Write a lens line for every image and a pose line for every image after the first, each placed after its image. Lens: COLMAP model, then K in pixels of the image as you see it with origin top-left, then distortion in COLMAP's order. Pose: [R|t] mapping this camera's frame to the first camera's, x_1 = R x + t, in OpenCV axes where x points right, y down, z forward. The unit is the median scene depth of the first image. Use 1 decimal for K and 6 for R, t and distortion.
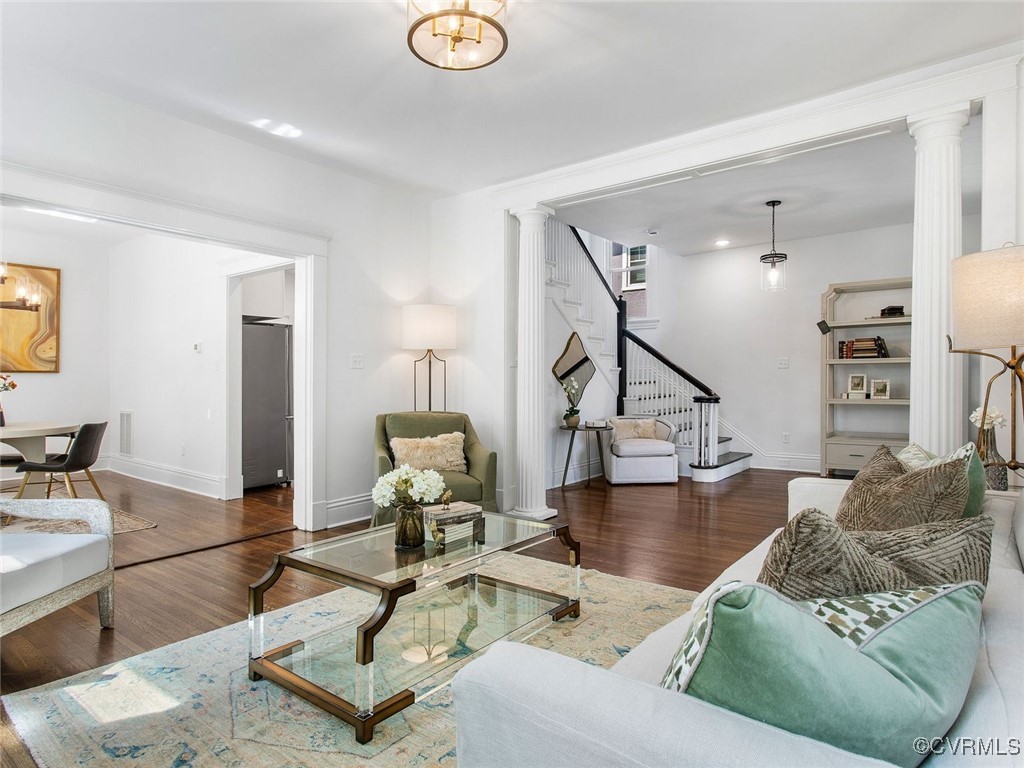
lens RADIAL K [[579.3, 0, 515.6], [0, 579.3, 382.4], [0, 0, 1]] dist [0.000112, 0.001159]
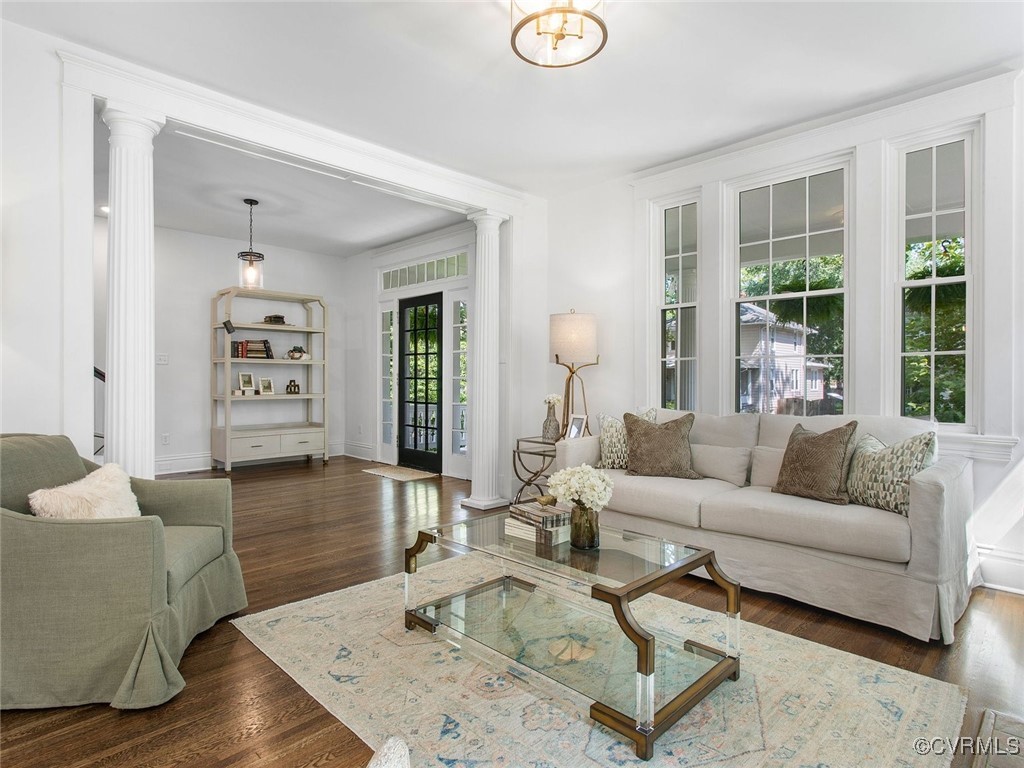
lens RADIAL K [[579.3, 0, 515.6], [0, 579.3, 382.4], [0, 0, 1]] dist [0.000112, 0.001159]
pose [[0.127160, -0.003179, 0.991877, -0.490487], [-0.002767, 0.999990, 0.003560, -0.001343], [-0.991878, -0.003197, 0.127150, 0.417455]]
